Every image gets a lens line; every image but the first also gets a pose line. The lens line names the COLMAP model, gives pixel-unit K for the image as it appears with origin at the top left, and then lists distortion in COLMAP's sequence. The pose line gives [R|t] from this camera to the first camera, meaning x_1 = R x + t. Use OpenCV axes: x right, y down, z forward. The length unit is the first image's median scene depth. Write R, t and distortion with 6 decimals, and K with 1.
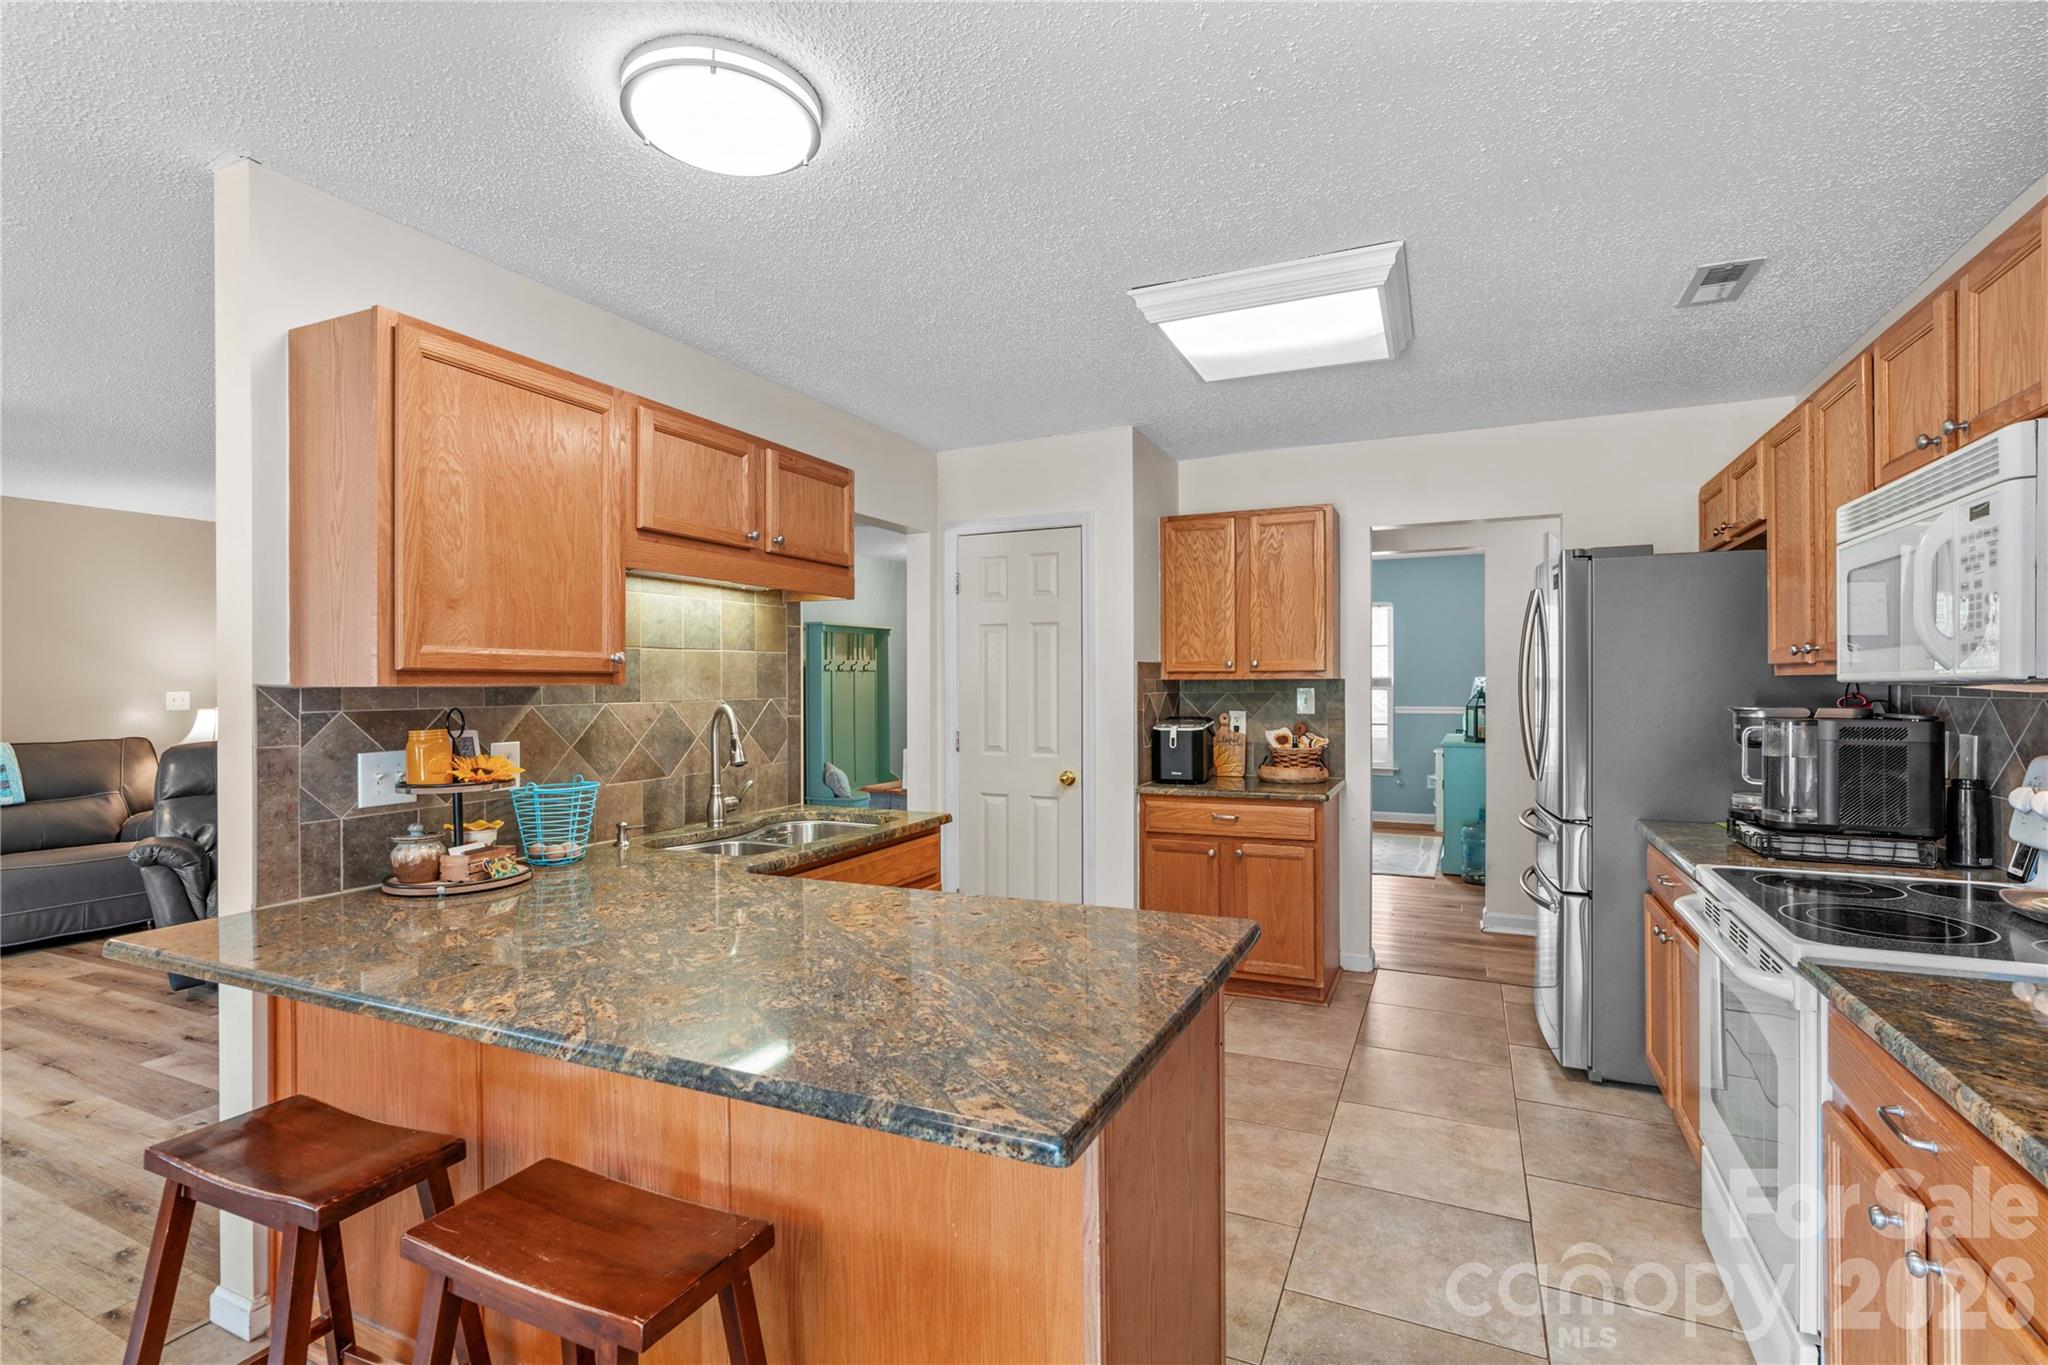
lens RADIAL K [[937.3, 0, 1041.1], [0, 937.3, 688.6], [0, 0, 1]] dist [-0.010696, 0.004070]
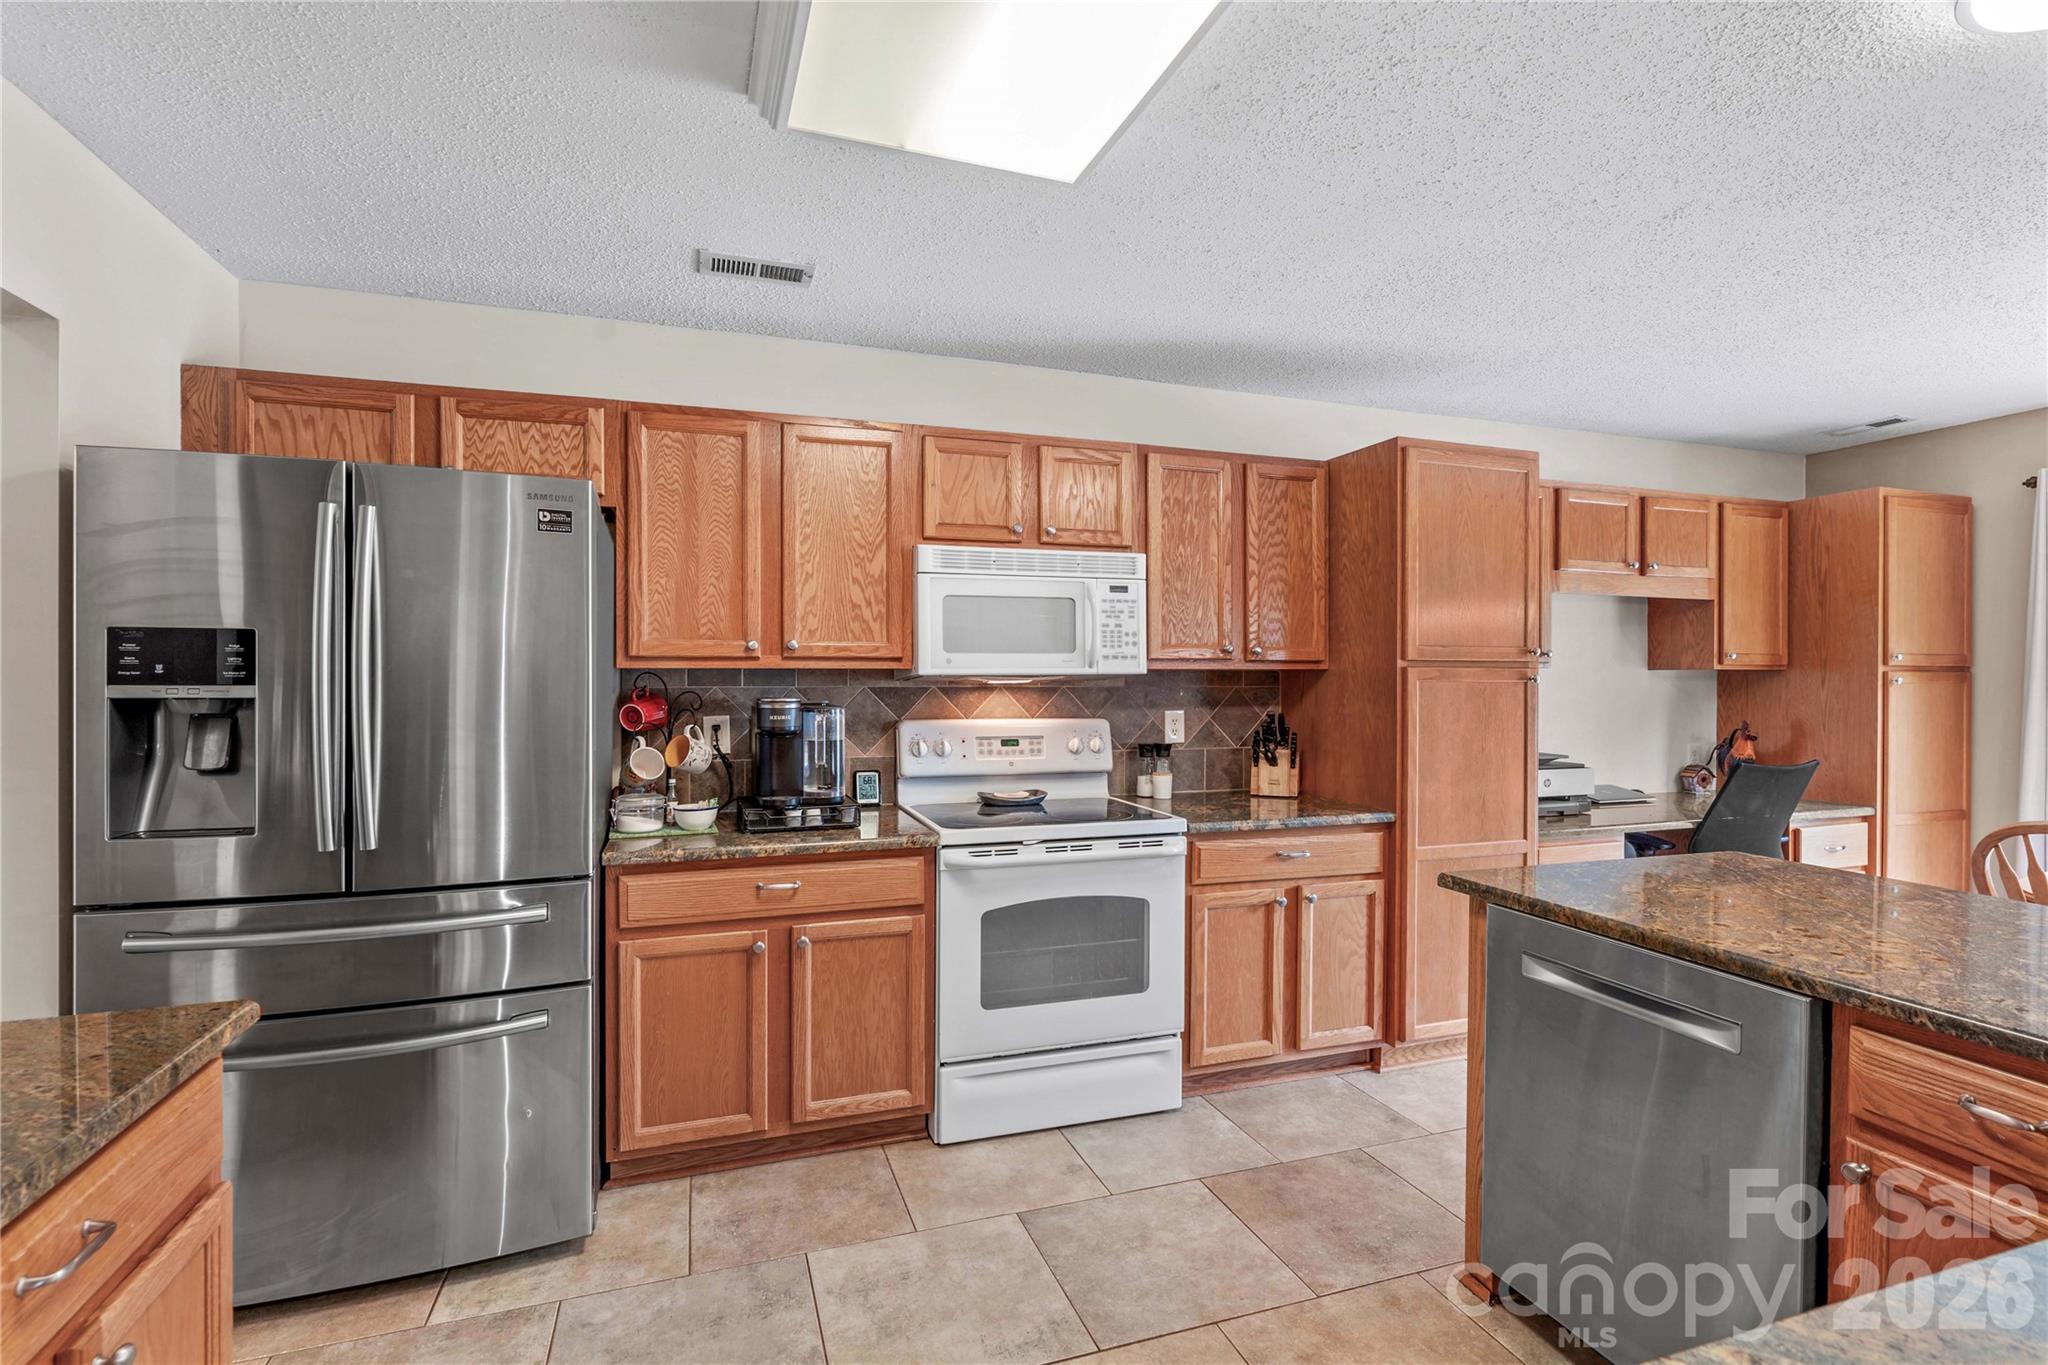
lens RADIAL K [[937.3, 0, 1010.6], [0, 937.3, 674.6], [0, 0, 1]] dist [-0.010696, 0.004070]
pose [[-0.683357, 0.001733, 0.730082, -0.154533], [0.004564, 0.999988, 0.001898, -0.006687], [-0.730070, 0.004629, -0.683357, 1.247780]]
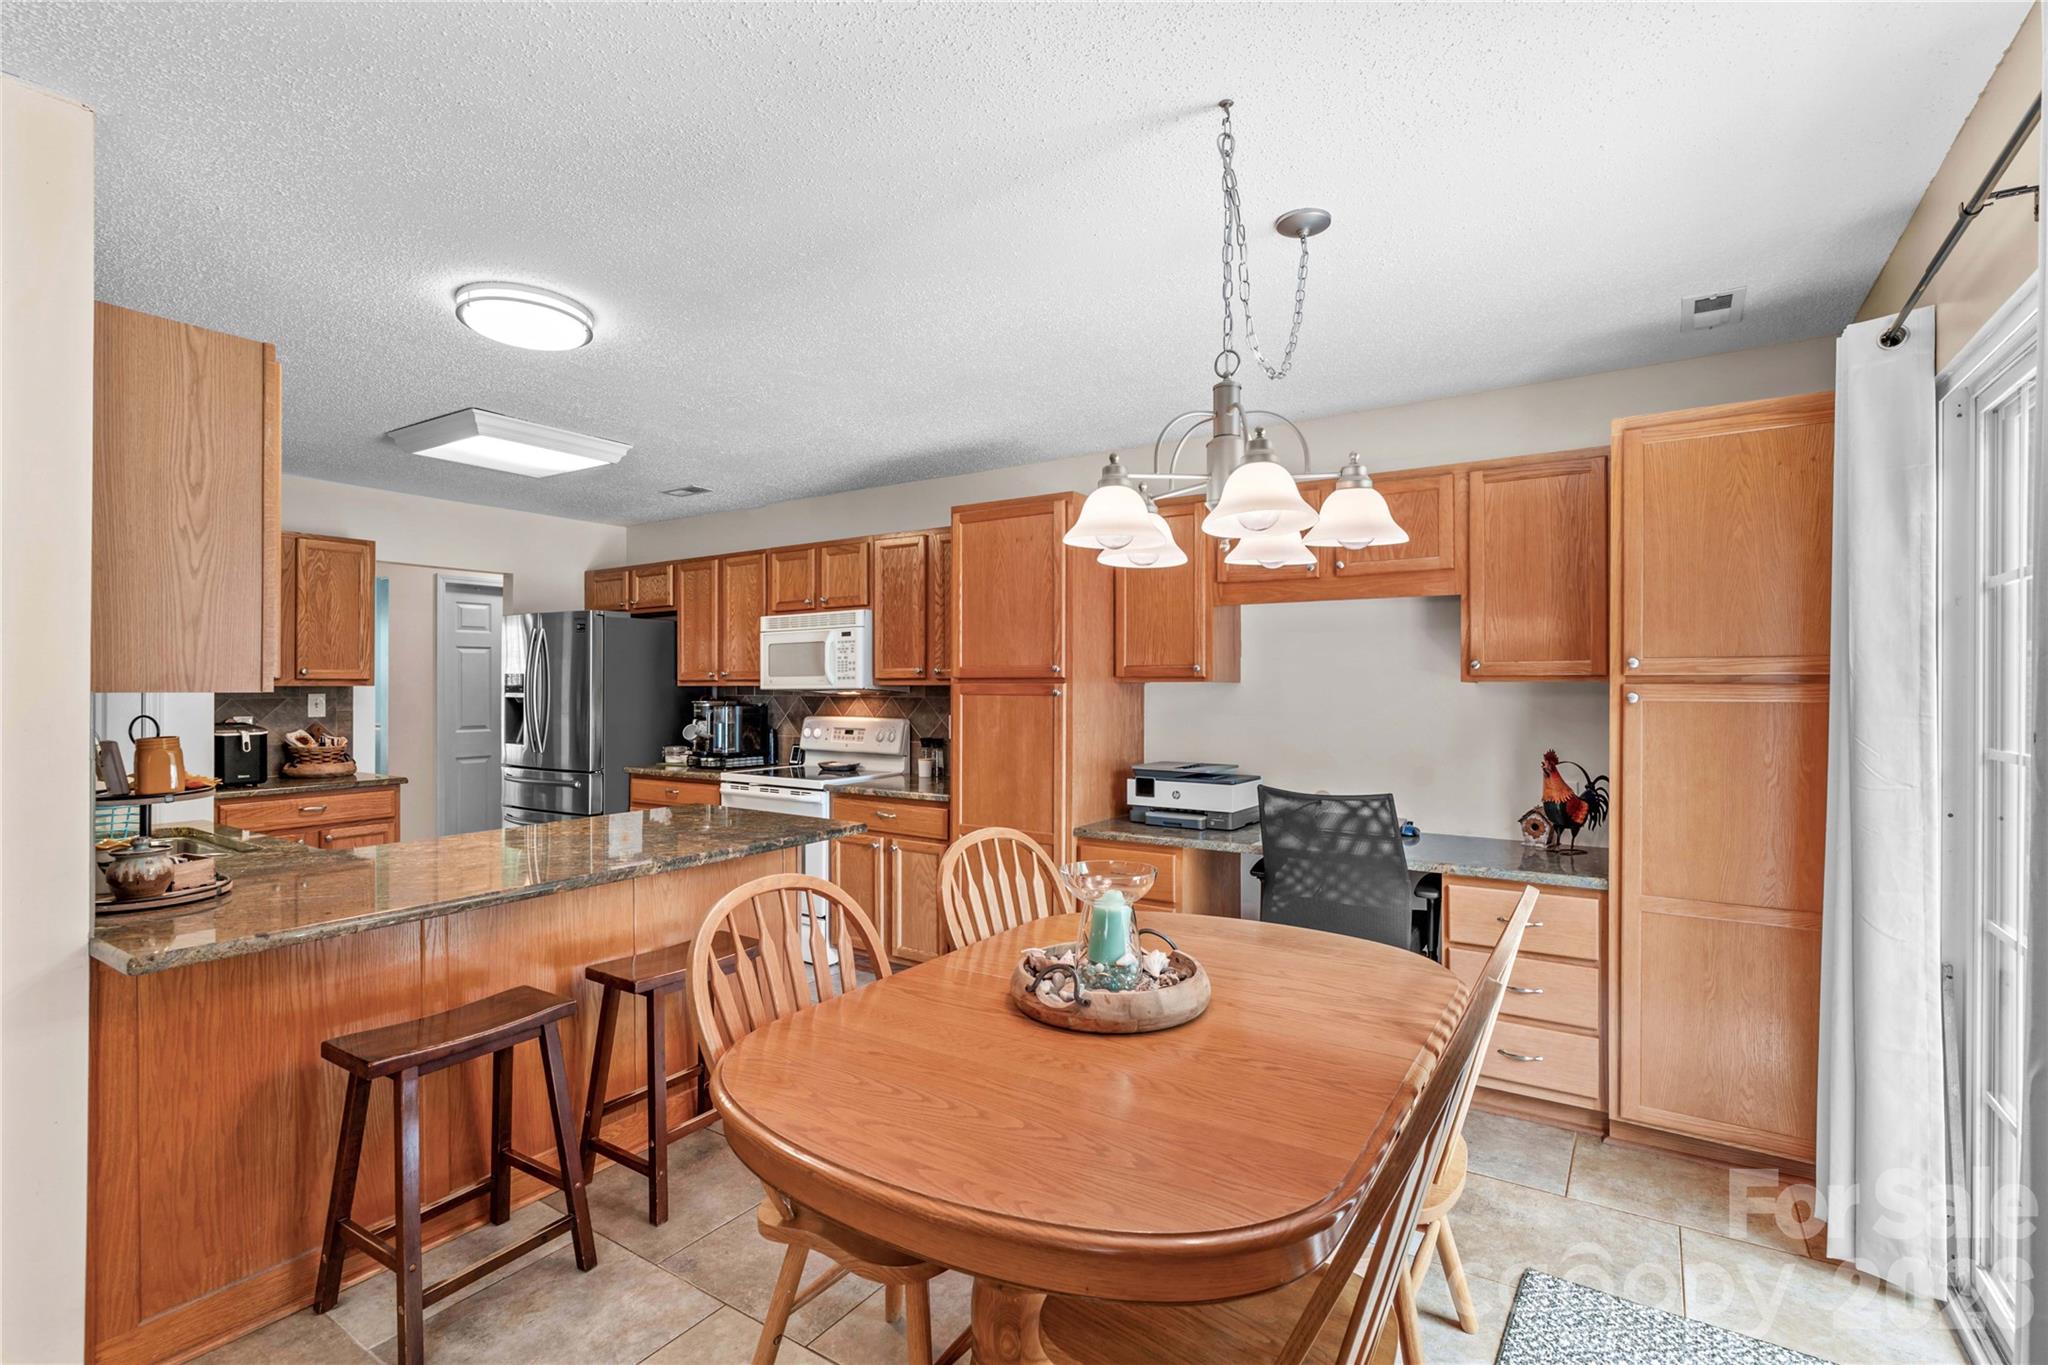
lens RADIAL K [[937.3, 0, 1001.3], [0, 937.3, 687.7], [0, 0, 1]] dist [-0.010696, 0.004070]
pose [[0.173266, 0.001864, 0.984873, -0.972145], [0.005140, 0.999983, -0.002797, -0.000700], [-0.984862, 0.005547, 0.173254, -0.015737]]
